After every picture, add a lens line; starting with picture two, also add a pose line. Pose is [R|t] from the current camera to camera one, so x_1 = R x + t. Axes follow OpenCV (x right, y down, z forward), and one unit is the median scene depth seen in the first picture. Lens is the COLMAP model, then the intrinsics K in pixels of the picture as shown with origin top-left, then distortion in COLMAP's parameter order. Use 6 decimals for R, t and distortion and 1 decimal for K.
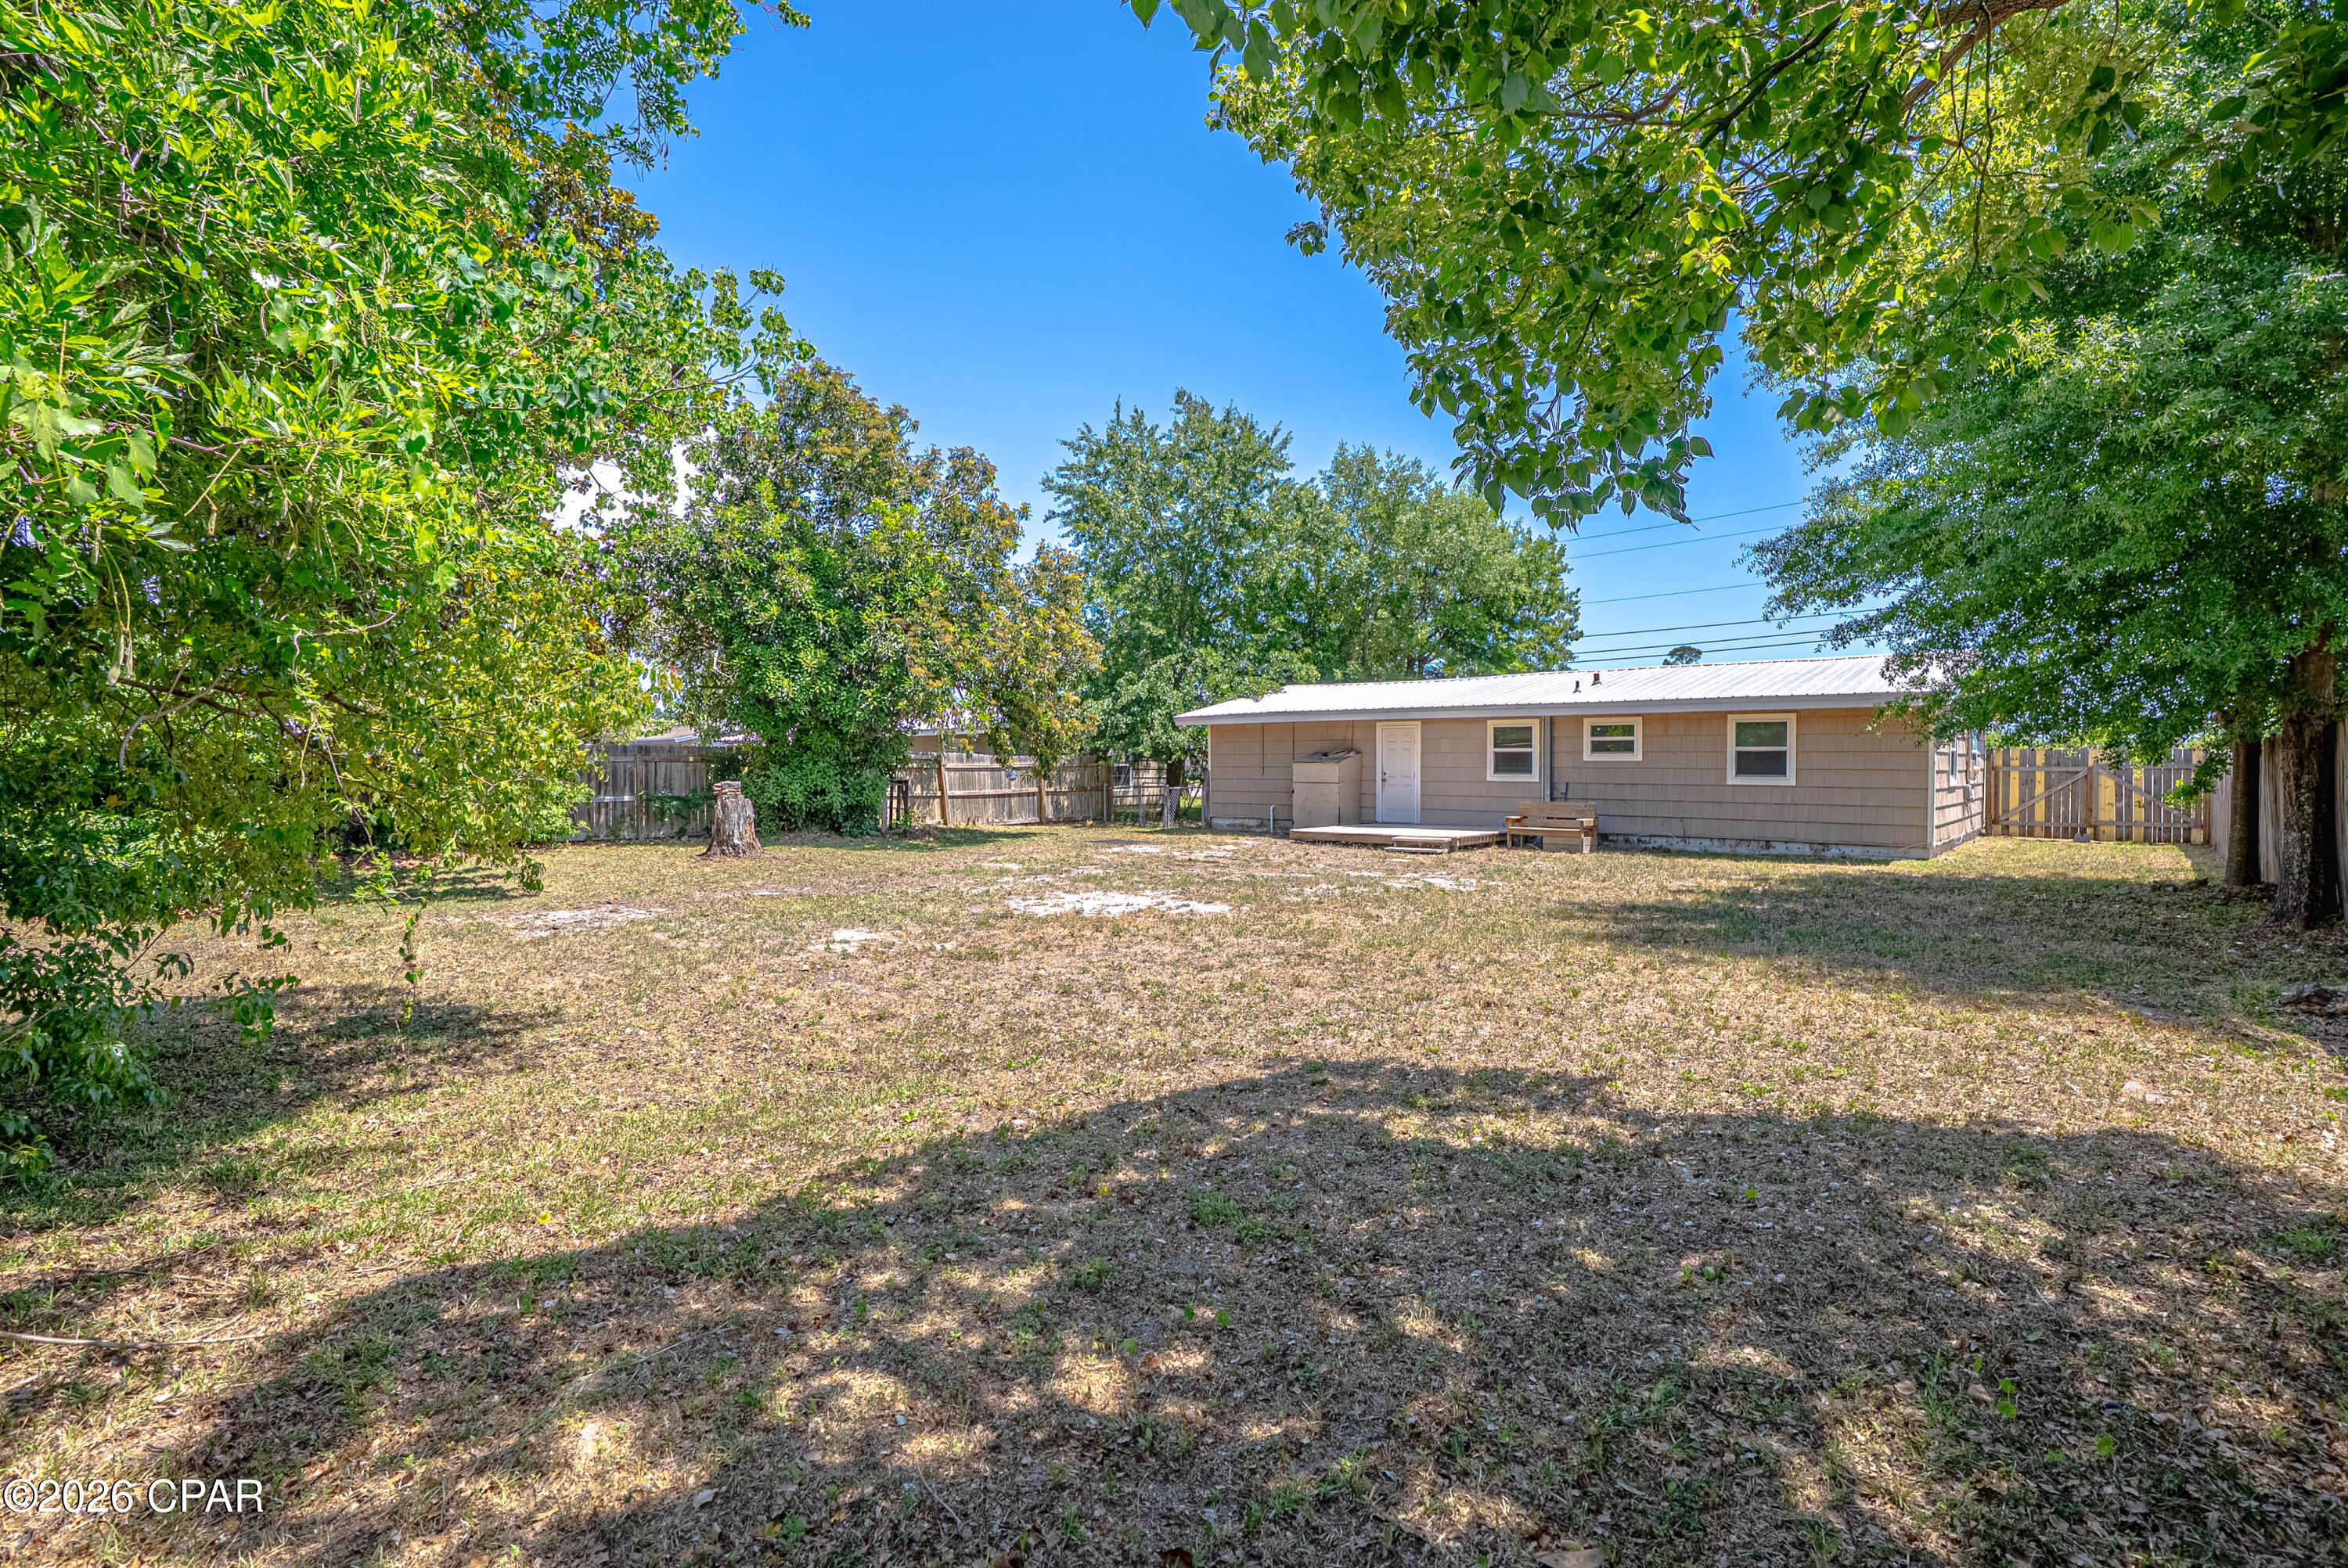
lens RADIAL K [[1103.0, 0, 1171.4], [0, 1103.0, 795.3], [0, 0, 1]] dist [-0.067375, 0.024383]
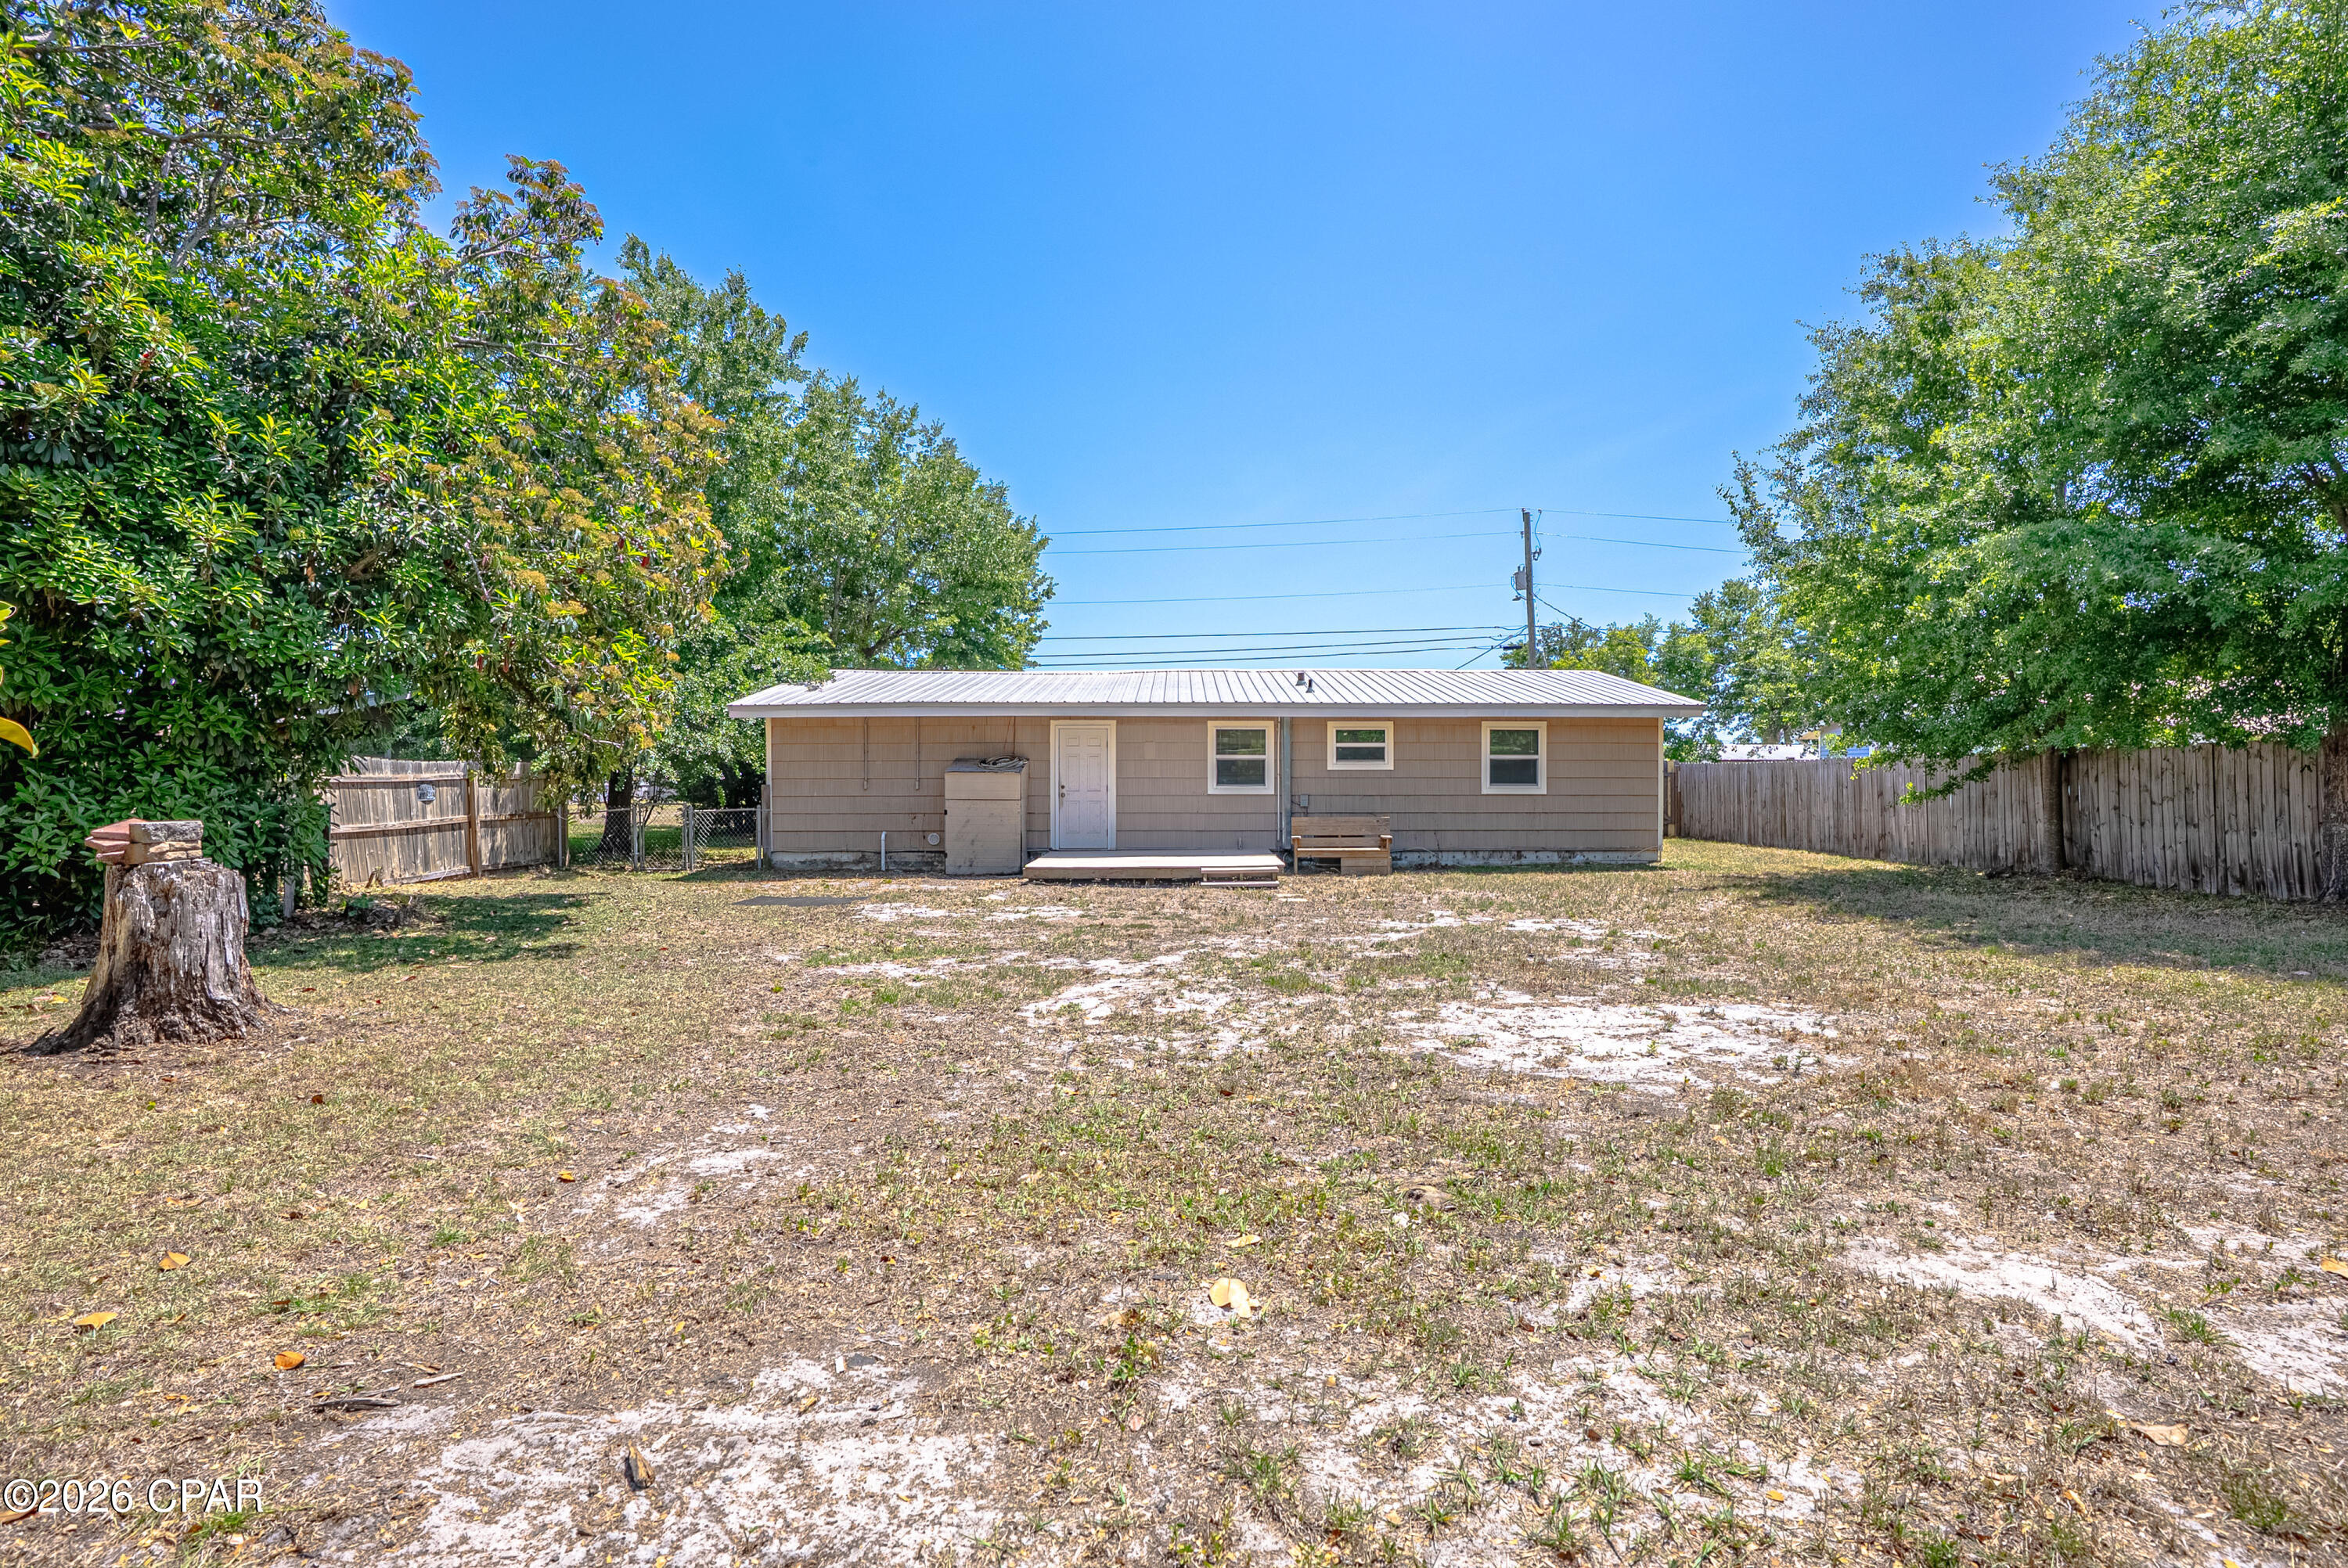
lens RADIAL K [[1103.0, 0, 1171.6], [0, 1103.0, 788.3], [0, 0, 1]] dist [-0.067375, 0.024383]
pose [[0.736895, -0.008686, 0.675951, -0.318417], [0.020976, 0.999730, -0.010021, -0.010329], [-0.675681, 0.021563, 0.736878, 0.434402]]
